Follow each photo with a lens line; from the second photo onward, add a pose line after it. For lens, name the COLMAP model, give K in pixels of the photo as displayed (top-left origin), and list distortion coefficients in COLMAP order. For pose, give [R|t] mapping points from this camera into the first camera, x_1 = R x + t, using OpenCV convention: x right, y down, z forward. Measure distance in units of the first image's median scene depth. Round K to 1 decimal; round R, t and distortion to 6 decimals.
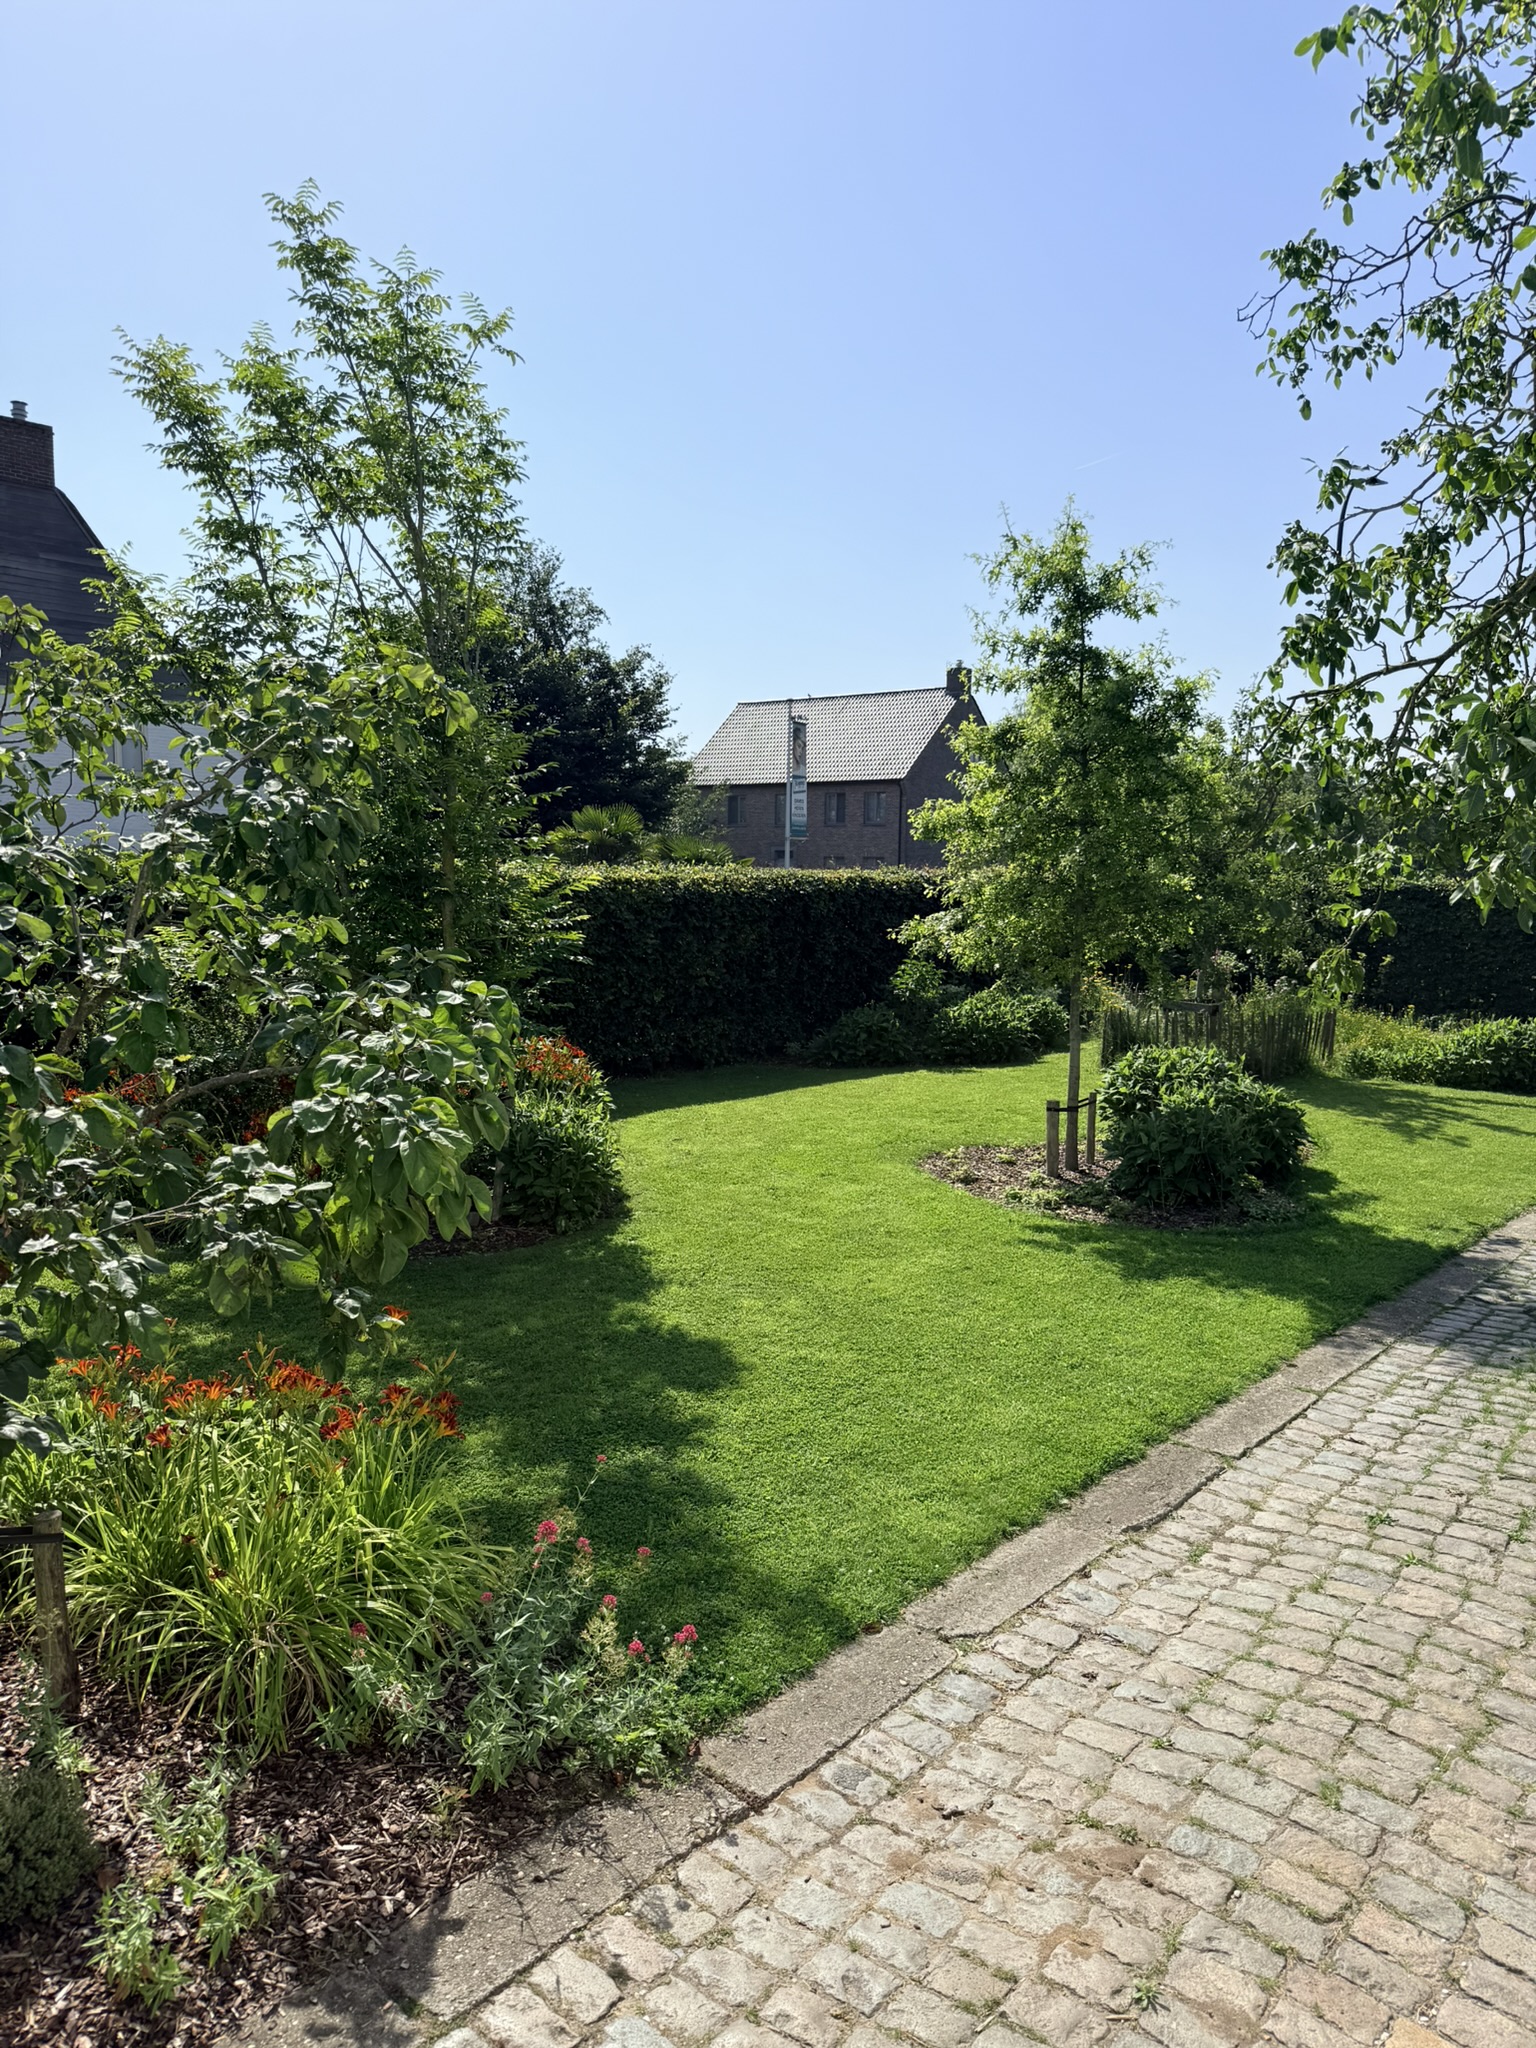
lens RADIAL K [[1456.2, 0, 759.9], [0, 1456.2, 1016.8], [0, 0, 1]] dist [0.162685, -0.308311]
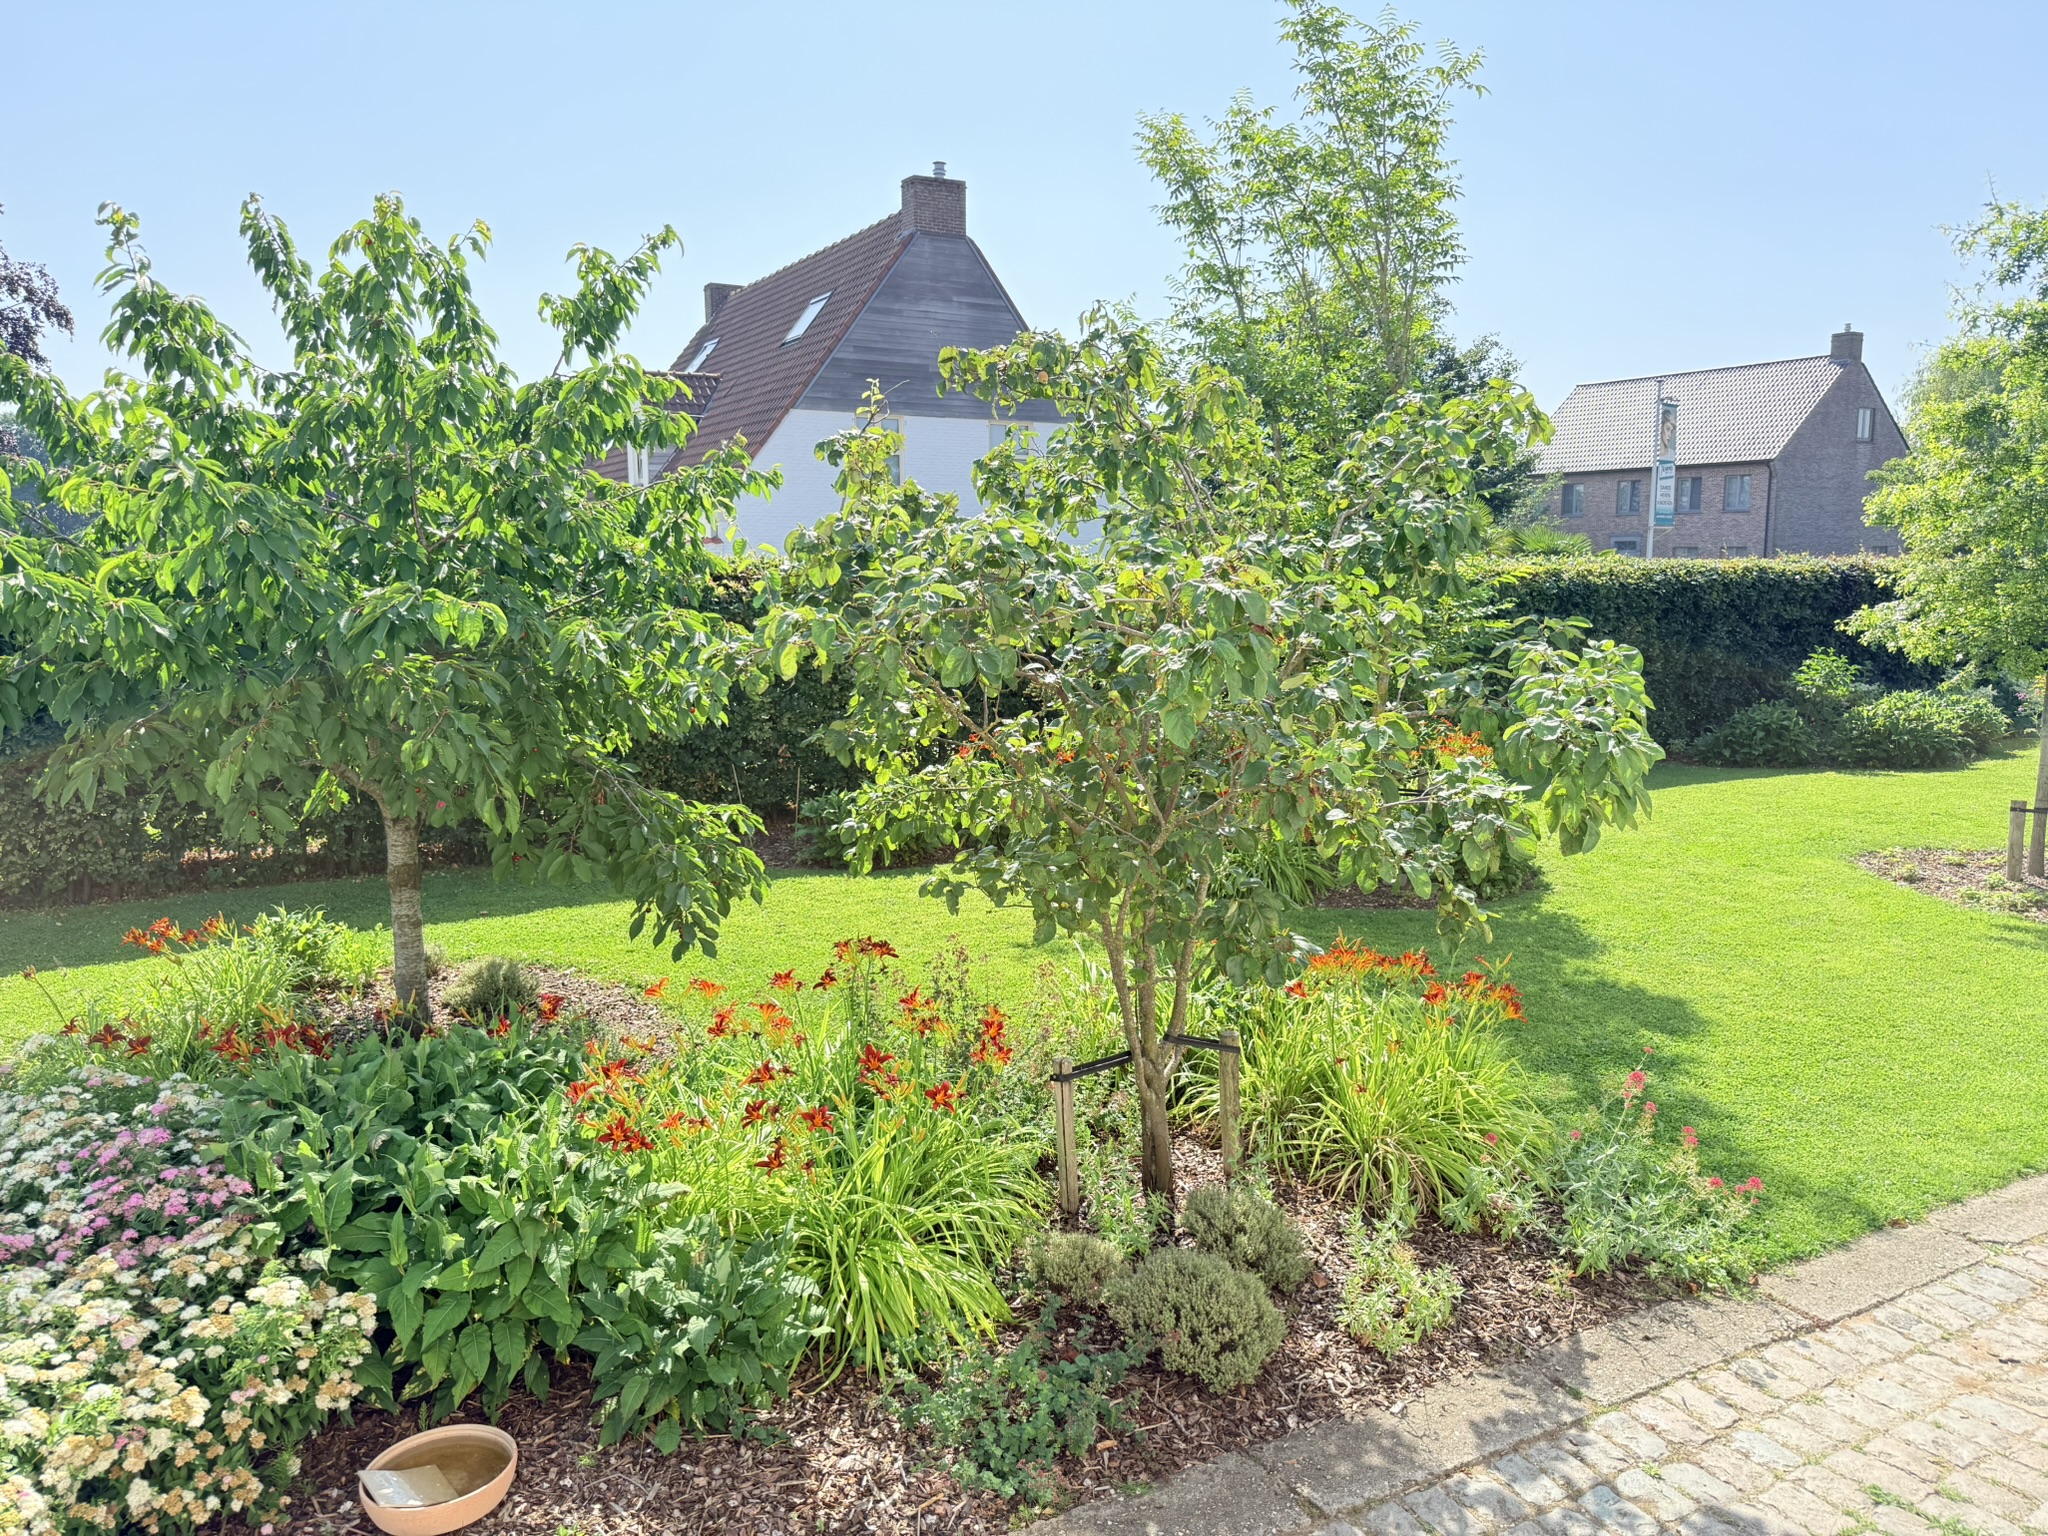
lens RADIAL K [[1447.8, 0, 1024.0], [0, 1447.8, 768.0], [0, 0, 1]] dist [-0.001804, -0.007079]
pose [[0.931009, 0.036555, -0.363162, -0.072153], [-0.022907, 0.998863, 0.041818, 0.014599], [0.364277, -0.030614, 0.930787, -0.119354]]
